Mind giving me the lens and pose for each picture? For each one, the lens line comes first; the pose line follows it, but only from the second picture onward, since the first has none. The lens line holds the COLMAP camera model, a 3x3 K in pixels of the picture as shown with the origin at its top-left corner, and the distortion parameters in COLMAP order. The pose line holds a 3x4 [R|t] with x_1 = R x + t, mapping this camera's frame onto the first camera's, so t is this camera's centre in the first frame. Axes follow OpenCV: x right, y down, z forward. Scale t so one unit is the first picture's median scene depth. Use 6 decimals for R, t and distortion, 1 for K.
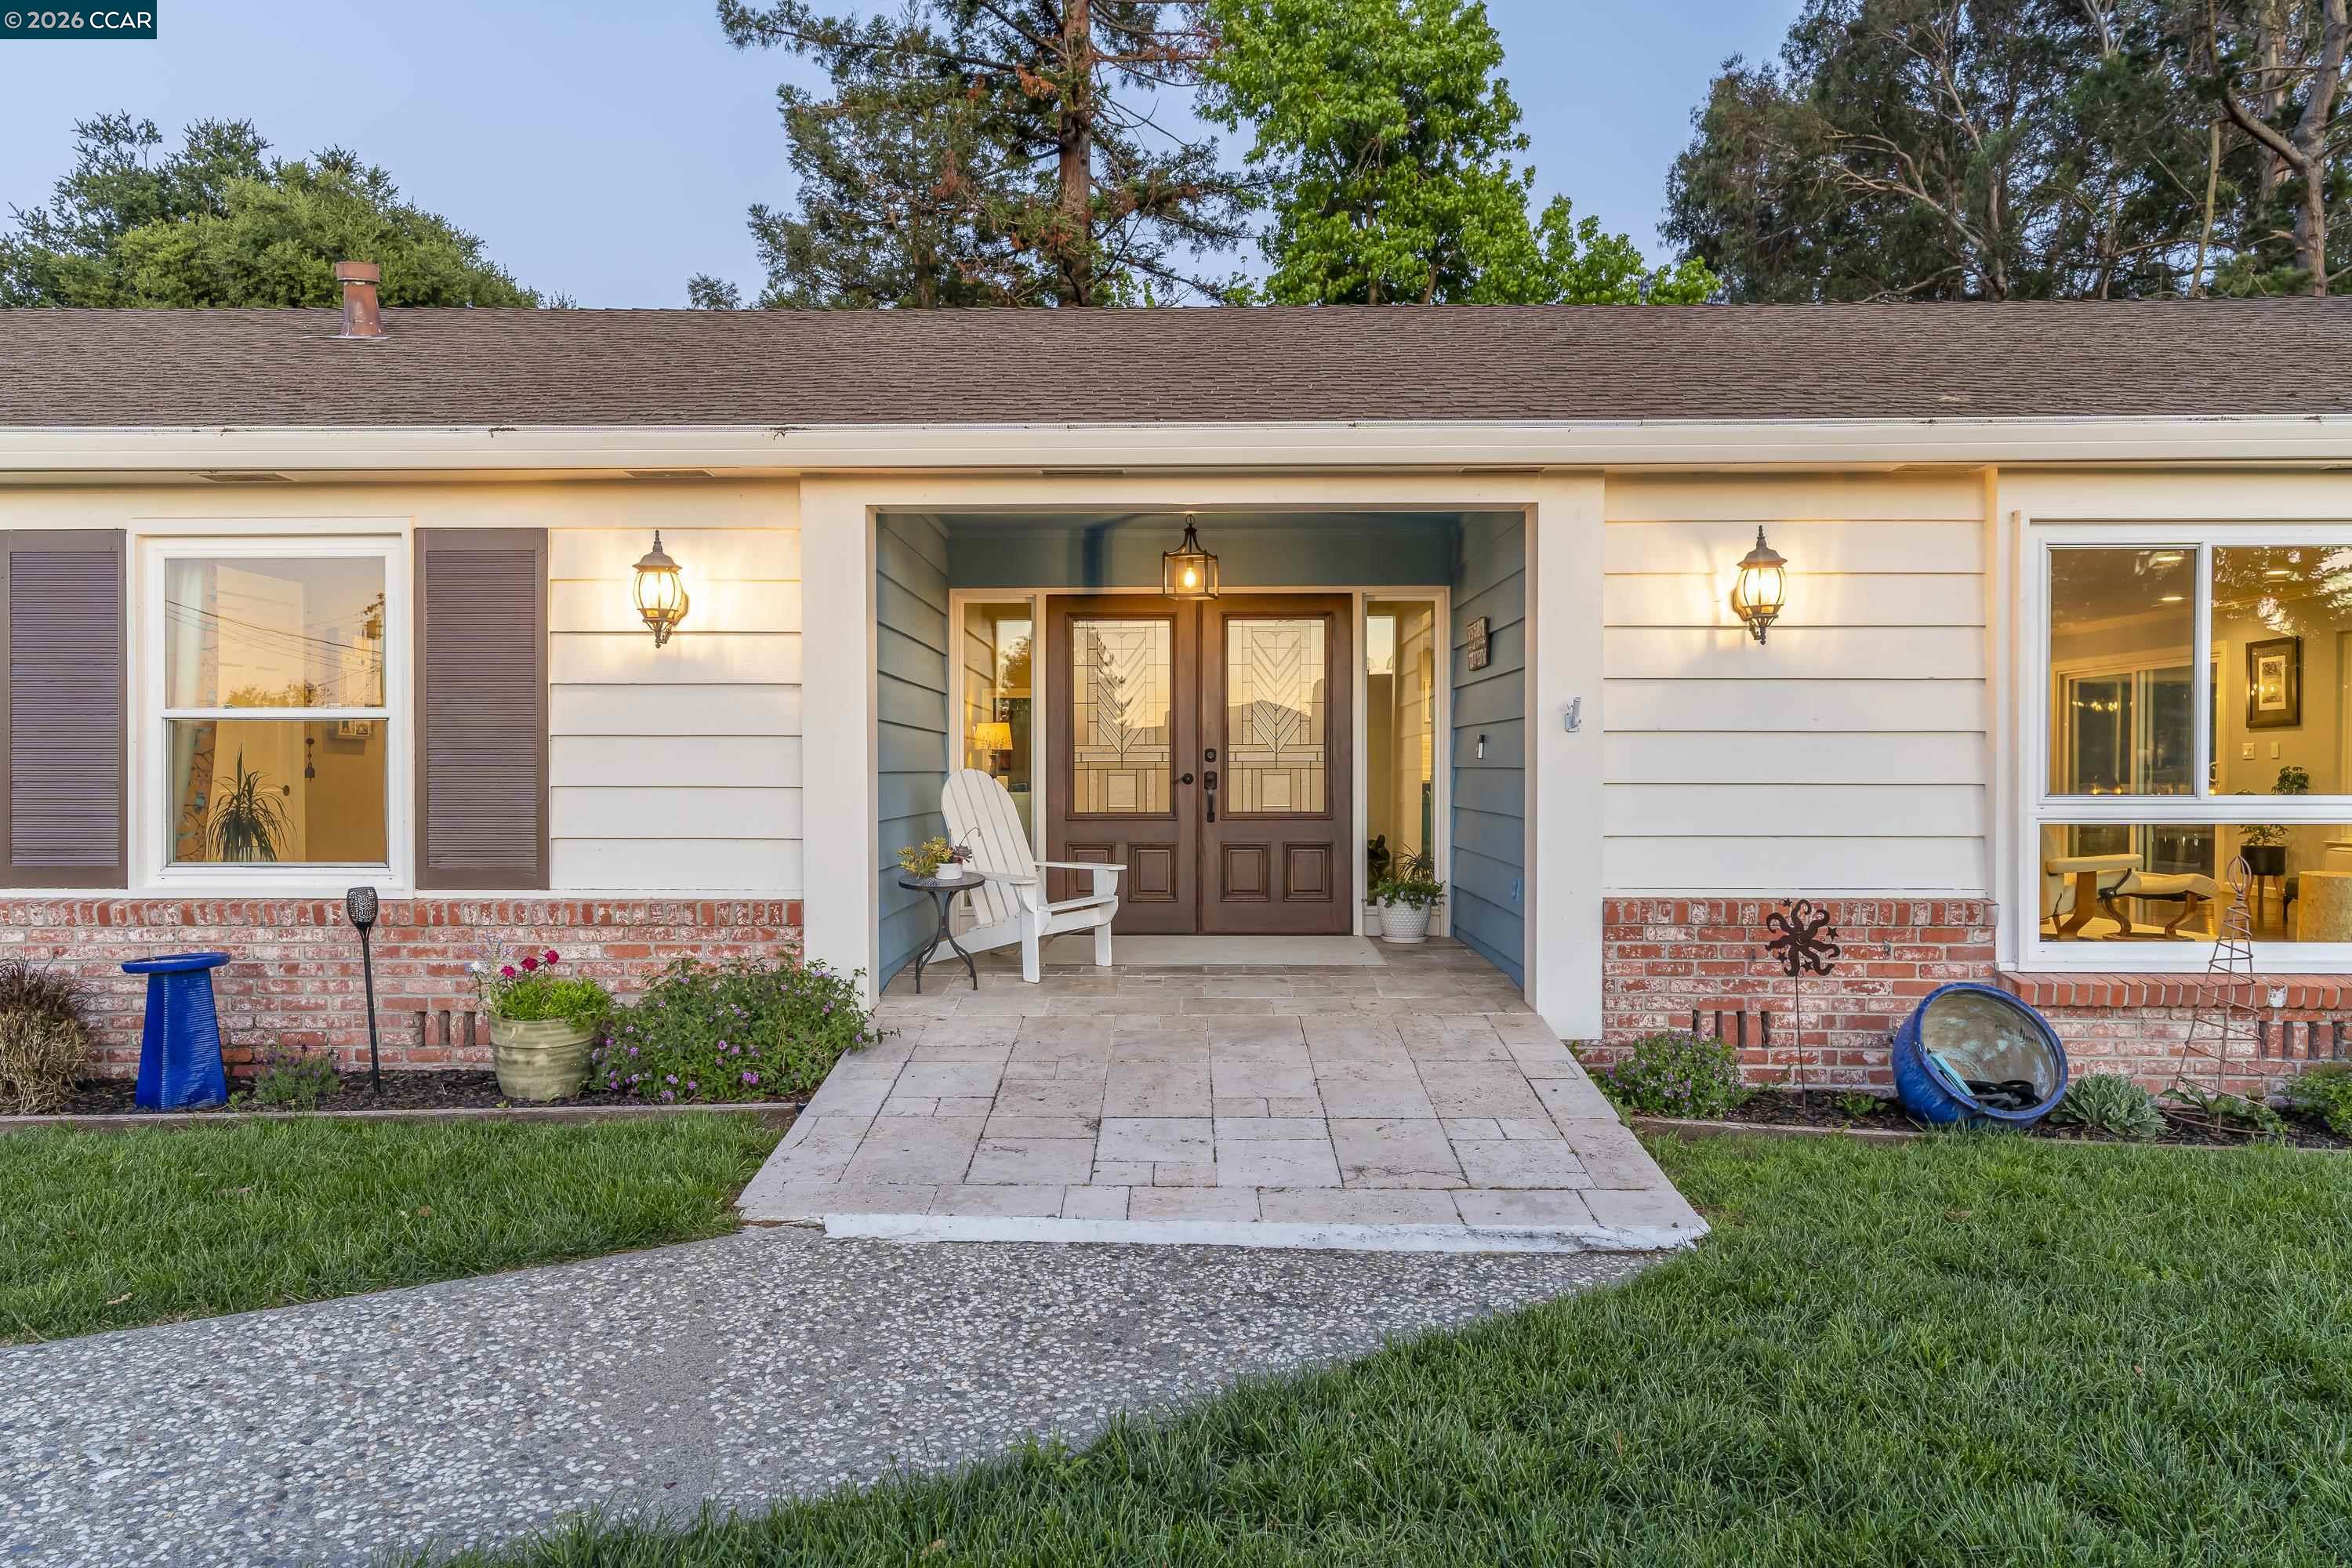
lens RADIAL K [[1507.7, 0, 1176.0], [0, 1507.7, 784.0], [0, 0, 1]] dist [-0.017815, 0.020622]
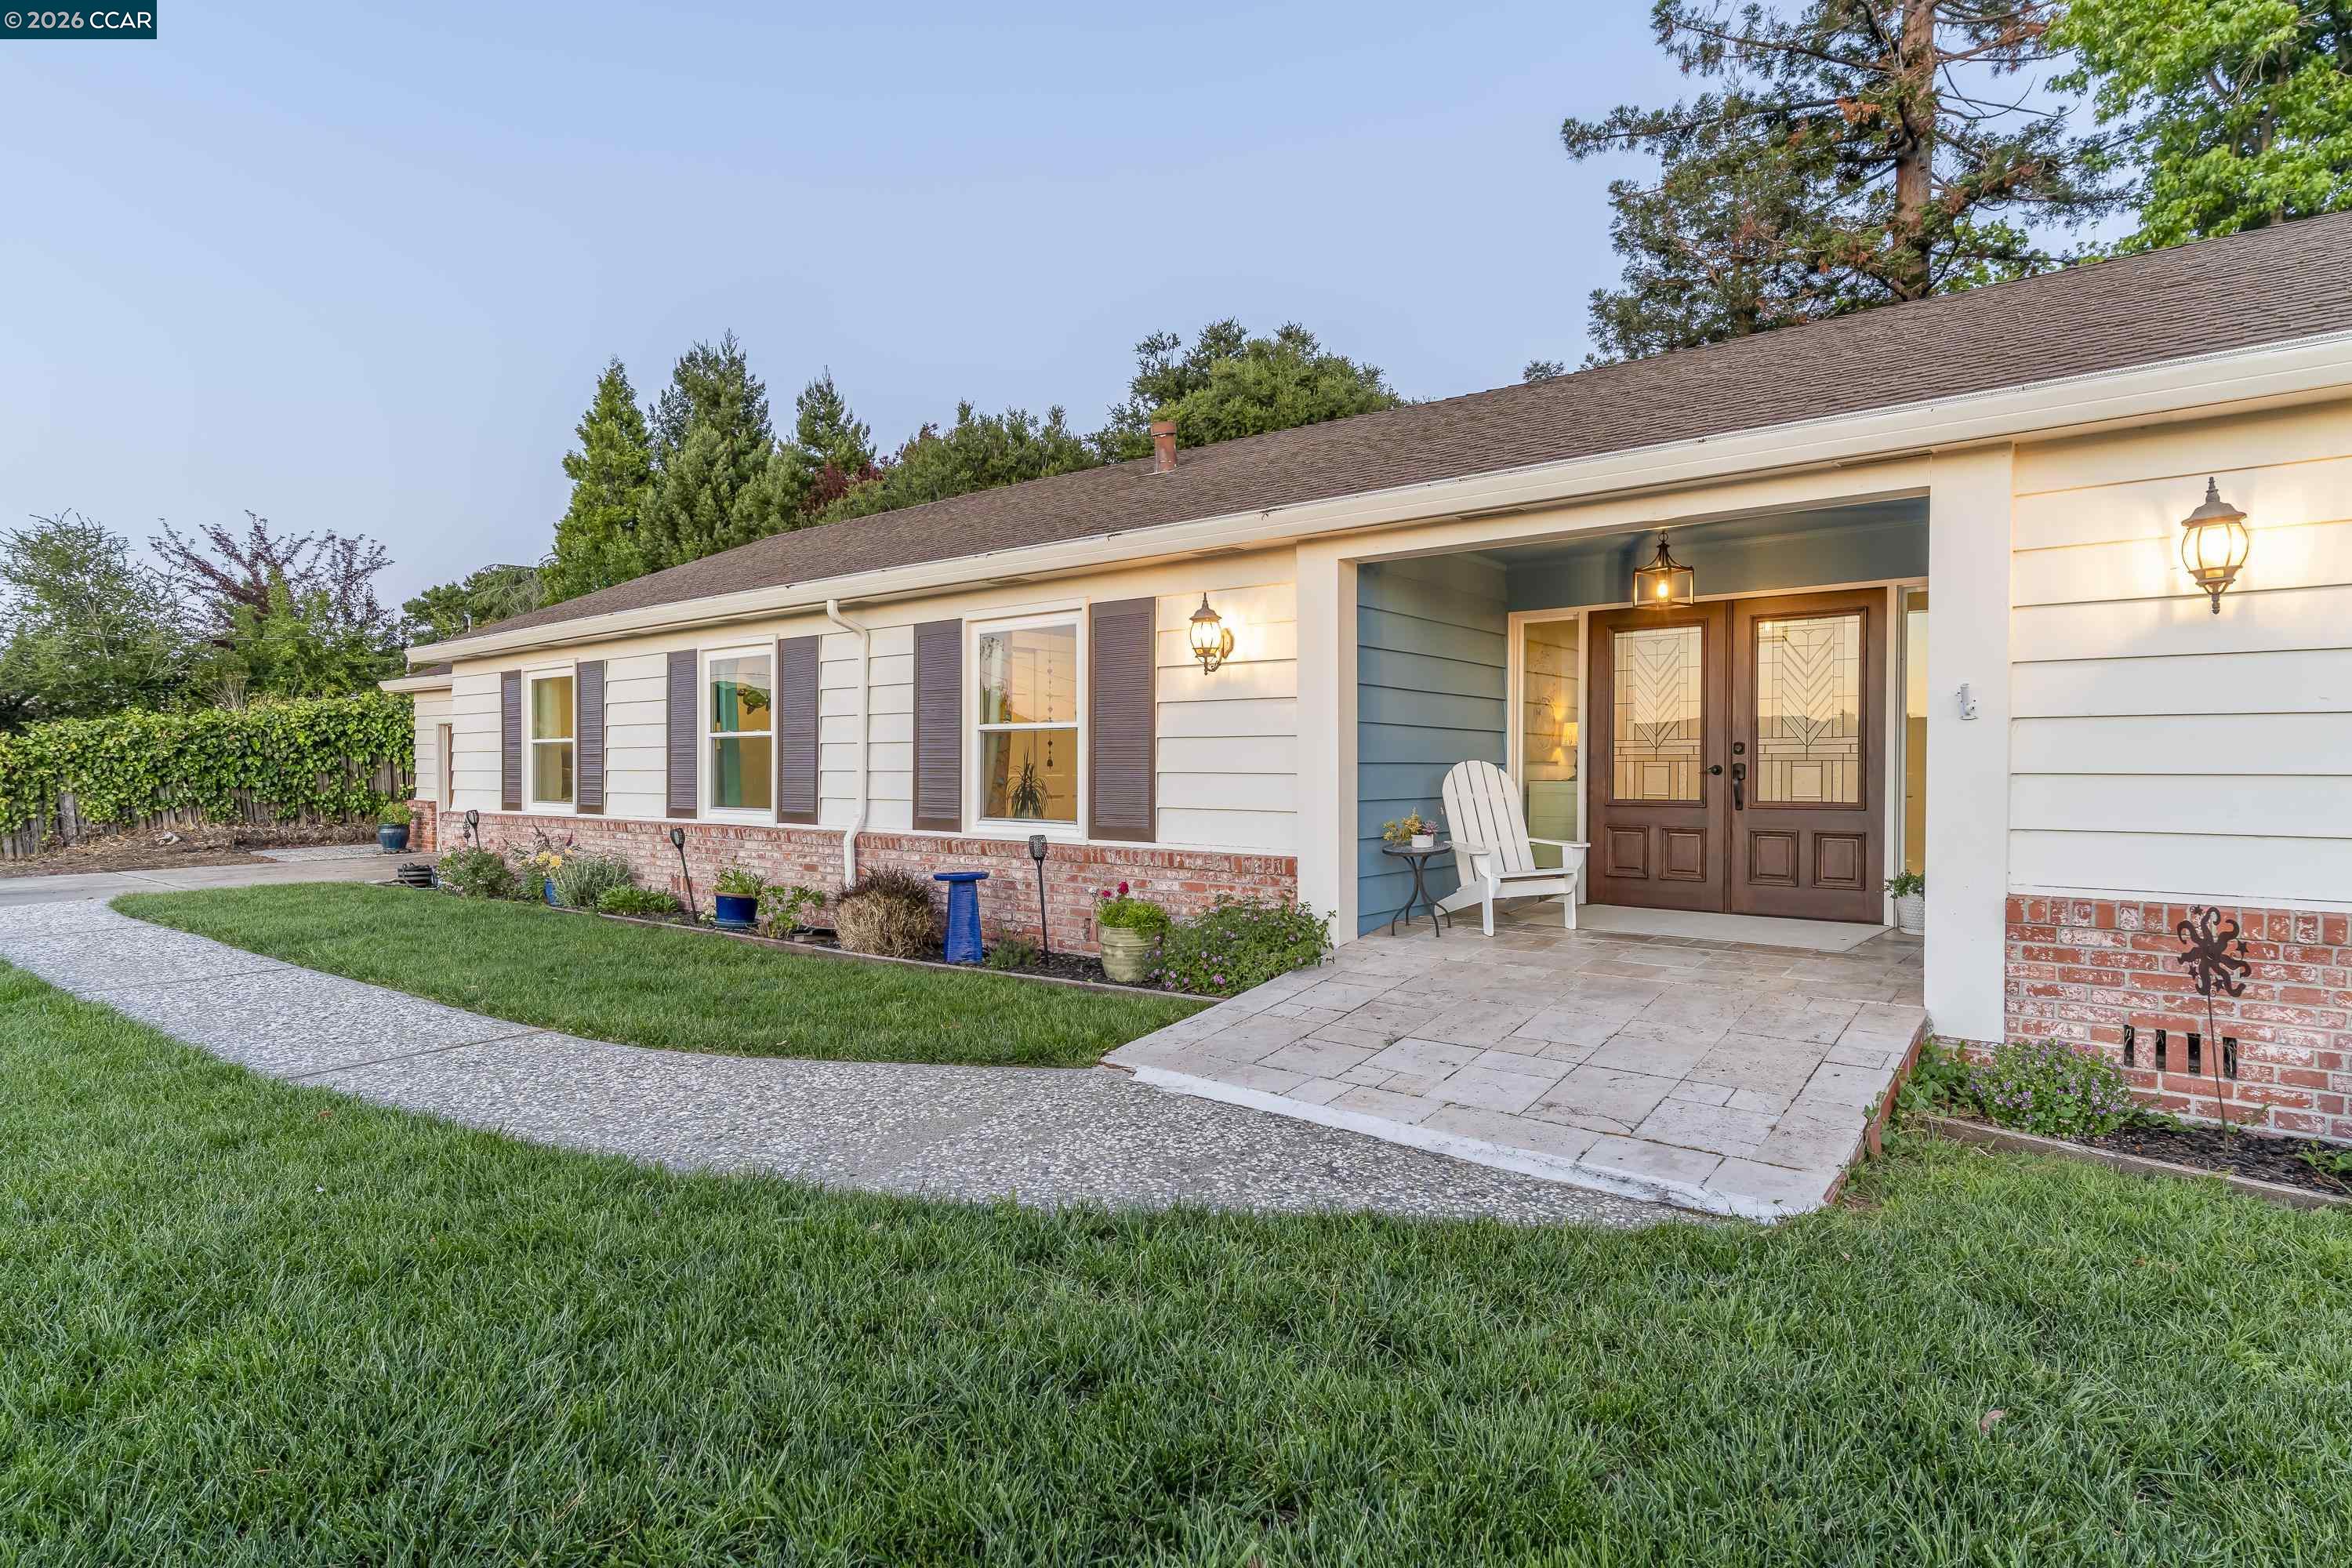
lens RADIAL K [[1266.4, 0, 1176.0], [0, 1266.4, 784.0], [0, 0, 1]] dist [0.005005, -0.000424]
pose [[0.776855, 0.009651, -0.629606, 0.379828], [-0.007059, 0.999953, 0.006618, 0.004743], [0.629640, -0.000697, 0.776886, 0.050818]]
